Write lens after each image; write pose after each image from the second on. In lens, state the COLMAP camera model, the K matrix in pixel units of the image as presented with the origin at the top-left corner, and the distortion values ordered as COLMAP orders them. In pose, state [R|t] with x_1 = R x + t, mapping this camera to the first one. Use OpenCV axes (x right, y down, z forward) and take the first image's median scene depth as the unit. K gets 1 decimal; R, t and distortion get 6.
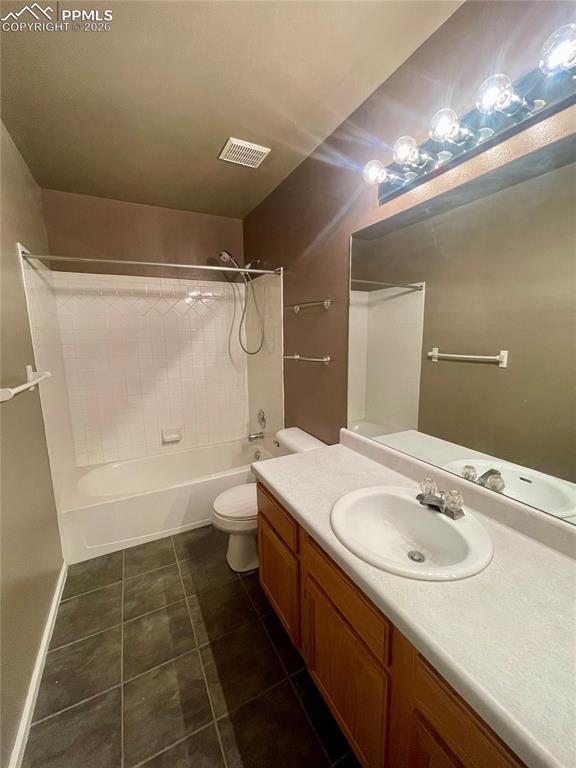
lens RADIAL K [[307.0, 0, 285.3], [0, 307.0, 384.8], [0, 0, 1]] dist [-0.004568, 0.000105]
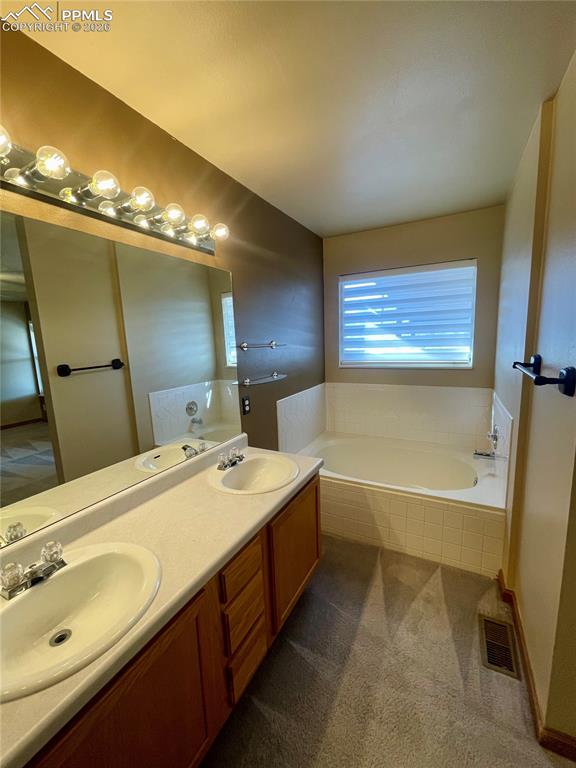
lens RADIAL K [[307.0, 0, 284.6], [0, 307.0, 383.8], [0, 0, 1]] dist [-0.004568, 0.000105]
pose [[-0.567819, -0.087799, 0.818458, -0.705054], [0.181608, 0.956433, 0.228594, -0.239529], [-0.802870, 0.278438, -0.527136, 1.097698]]
